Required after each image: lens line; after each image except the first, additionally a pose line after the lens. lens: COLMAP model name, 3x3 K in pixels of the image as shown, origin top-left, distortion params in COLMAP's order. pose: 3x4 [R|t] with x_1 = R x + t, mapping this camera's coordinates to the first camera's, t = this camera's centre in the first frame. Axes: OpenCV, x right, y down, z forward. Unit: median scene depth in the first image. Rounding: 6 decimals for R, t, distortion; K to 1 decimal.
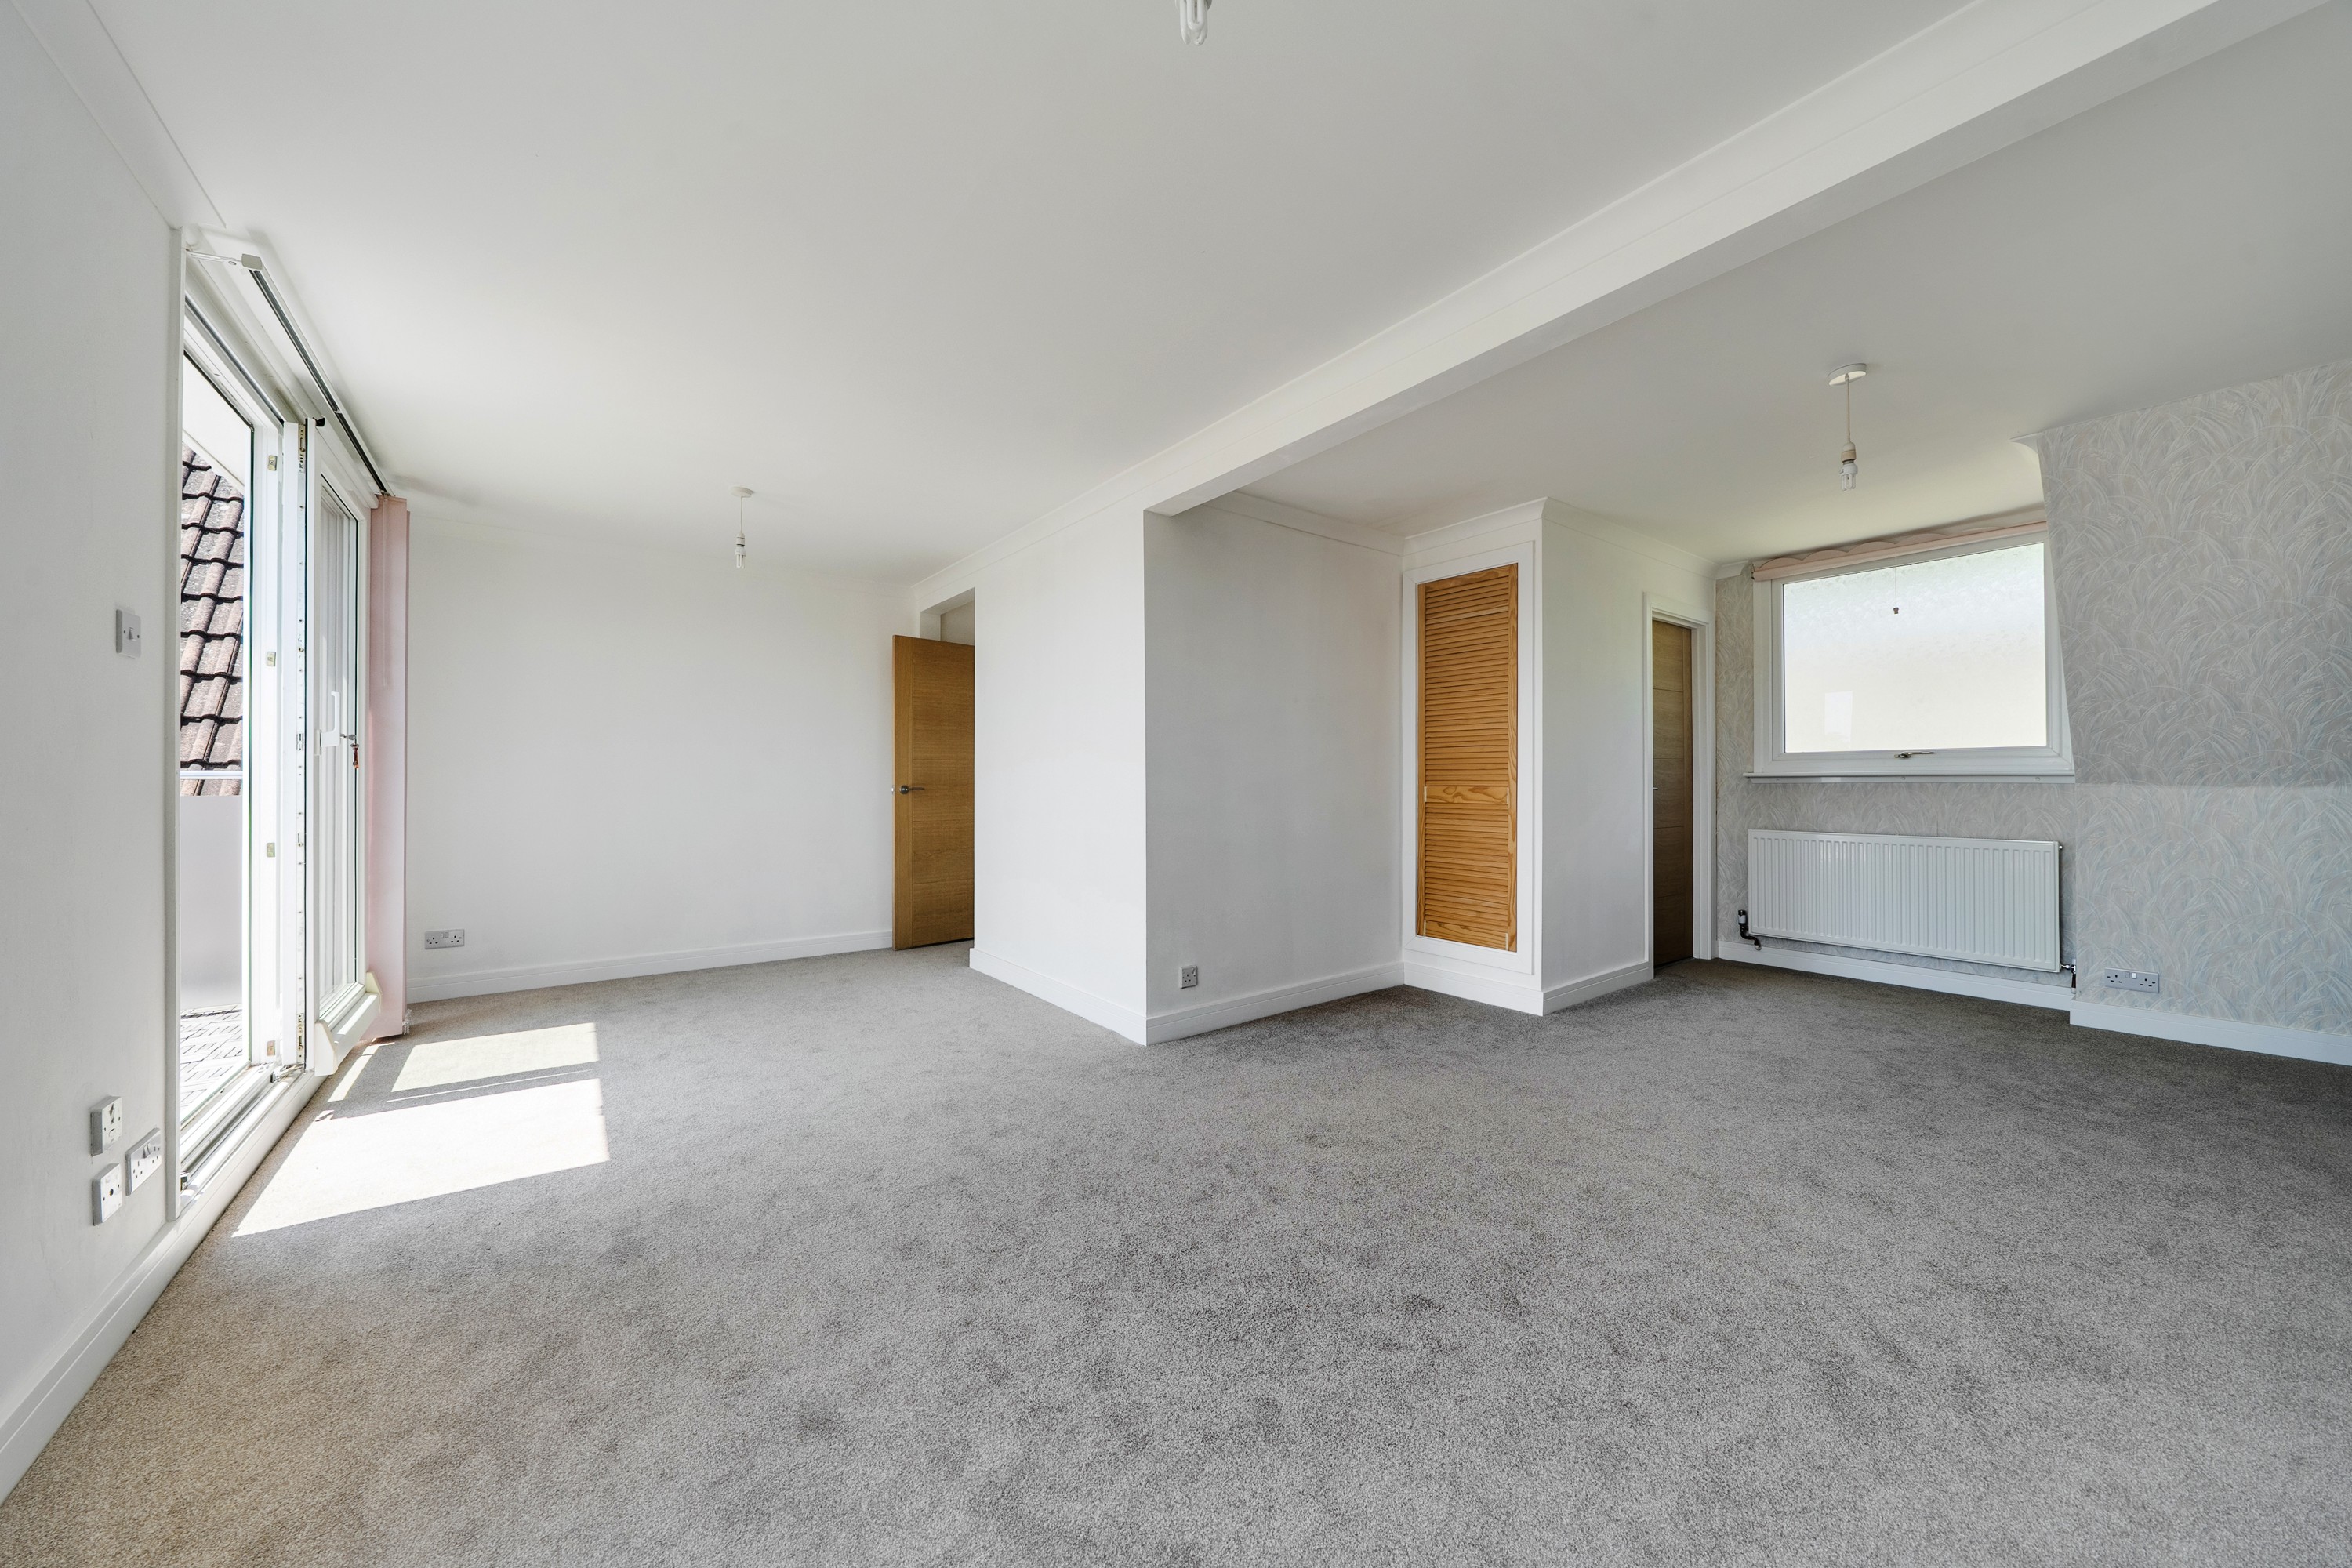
lens RADIAL K [[806.1, 0, 1164.1], [0, 806.1, 778.0], [0, 0, 1]] dist [-0.000379, 0.000039]
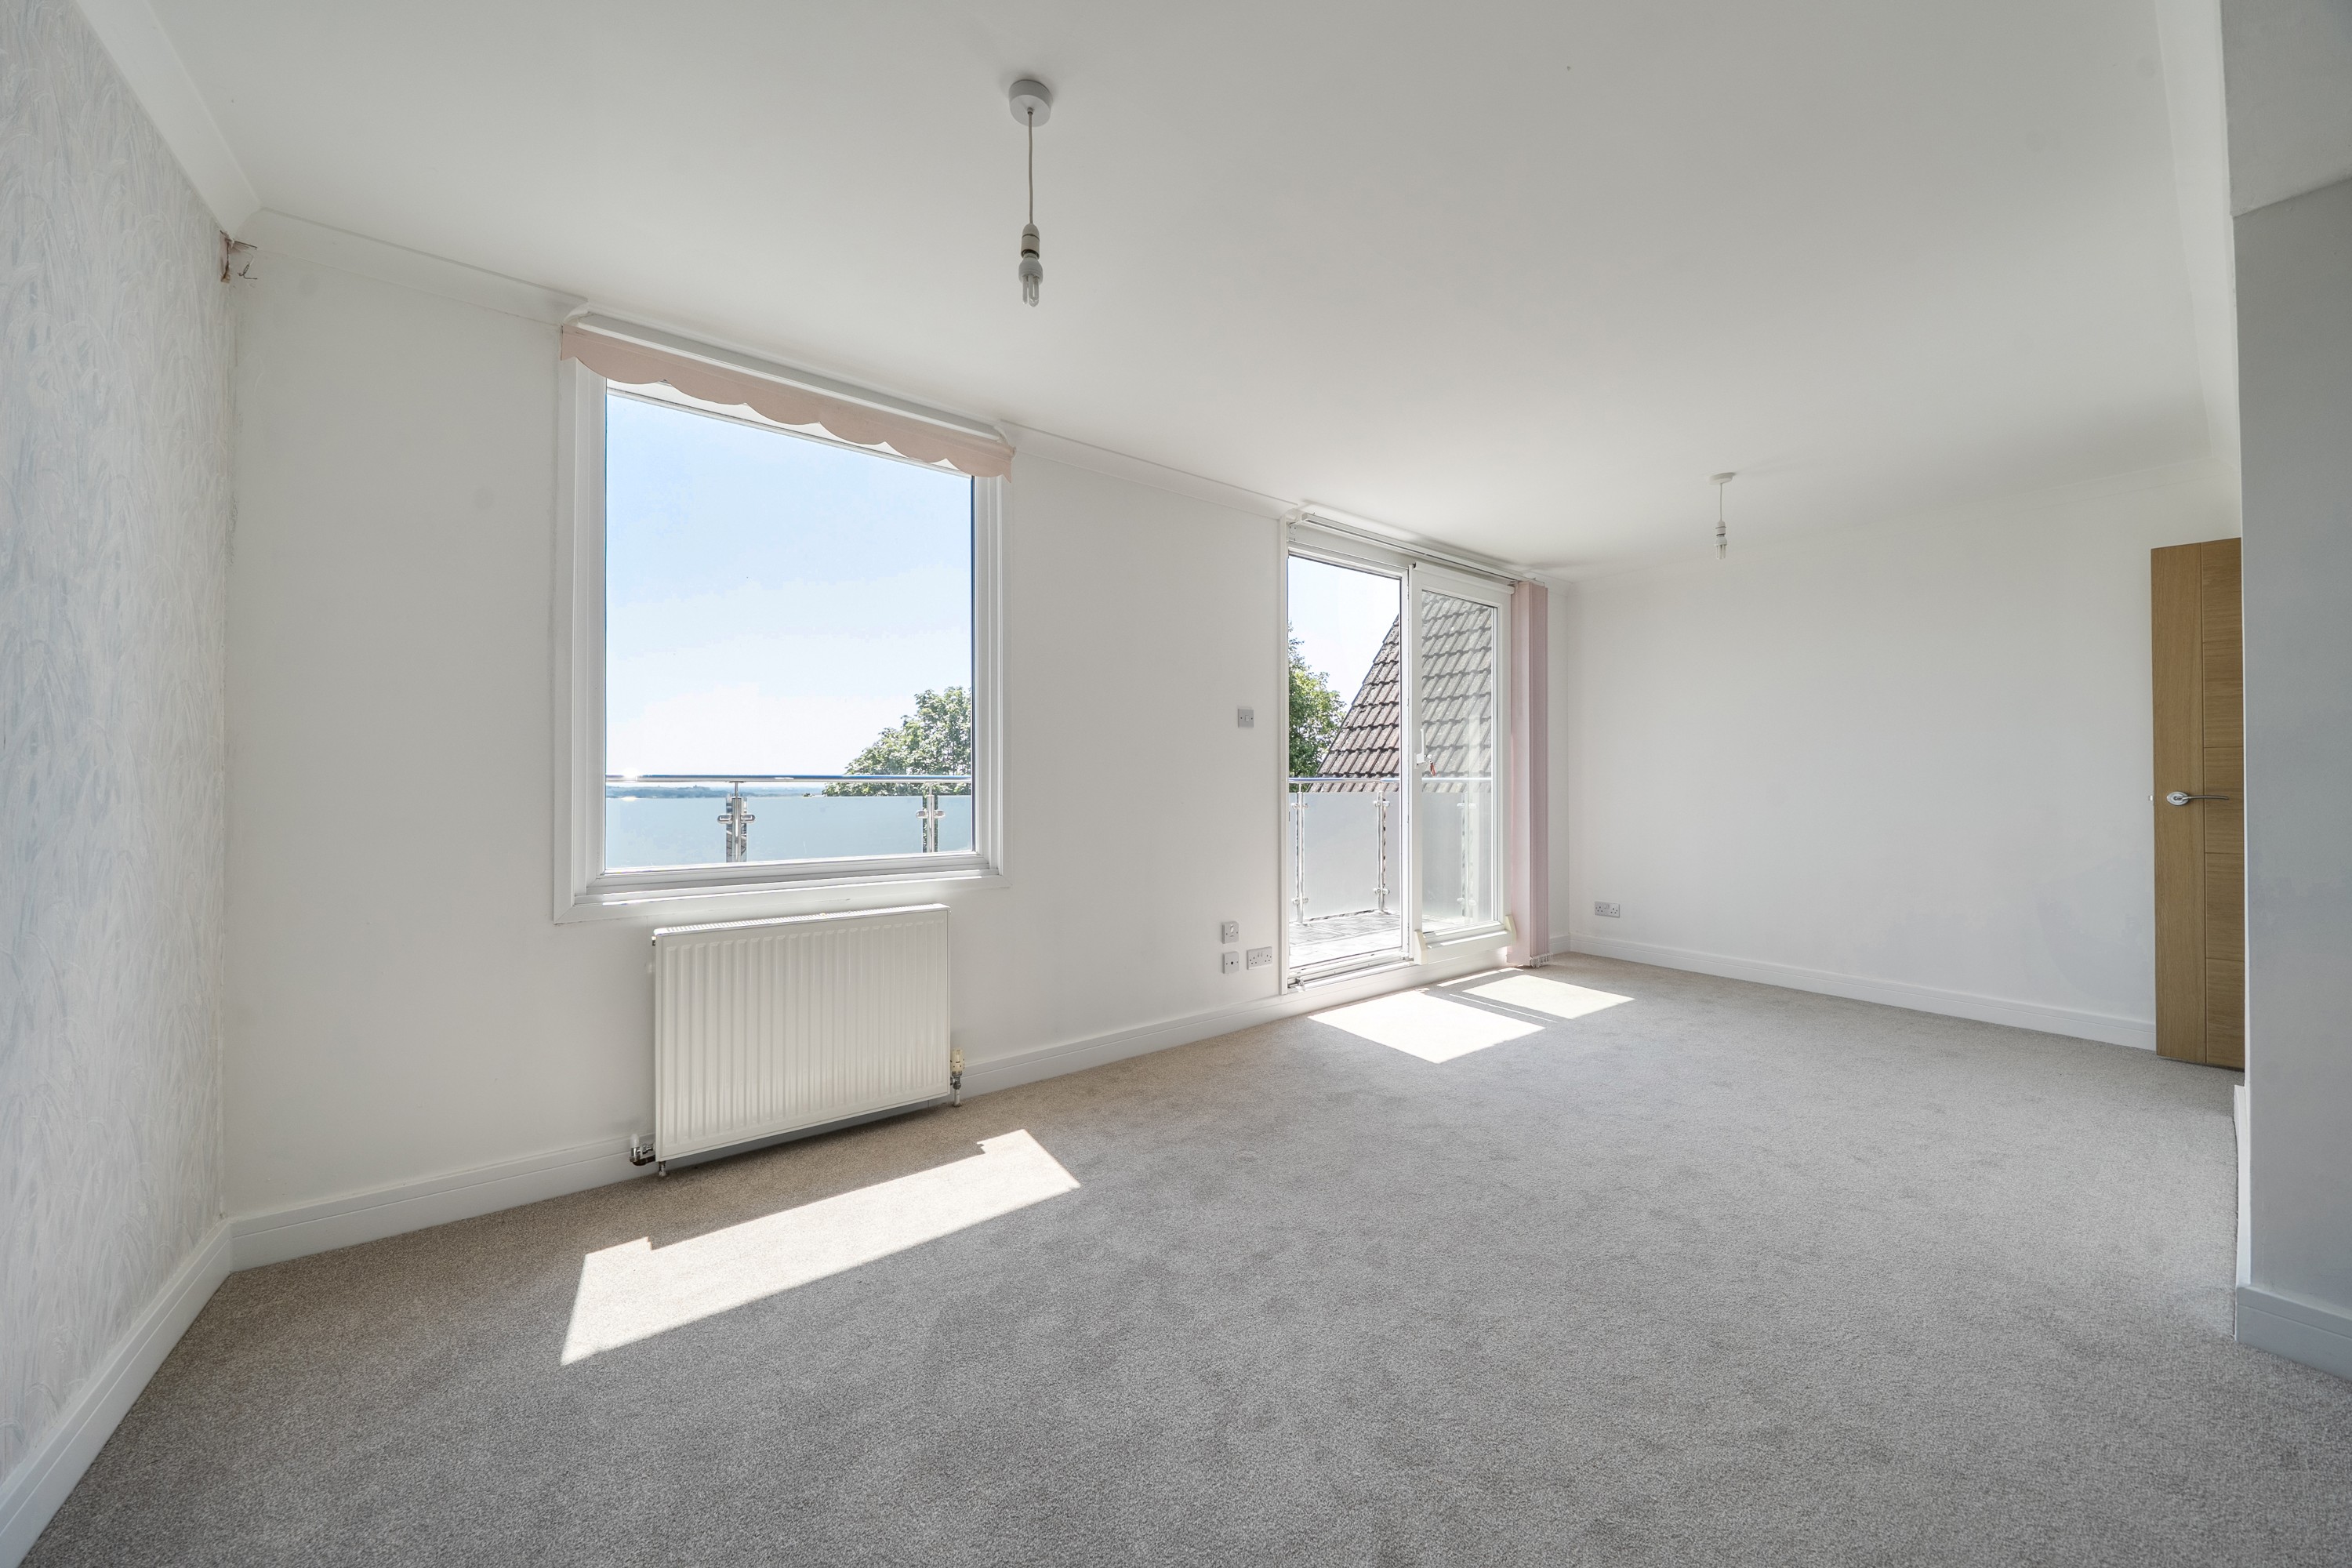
lens RADIAL K [[806.1, 0, 1151.4], [0, 806.1, 782.6], [0, 0, 1]] dist [-0.000379, 0.000039]
pose [[-0.008385, -0.002787, -0.999961, 0.499347], [0.004077, 0.999988, -0.002822, 0.002049], [0.999957, -0.004100, -0.008373, 0.395985]]
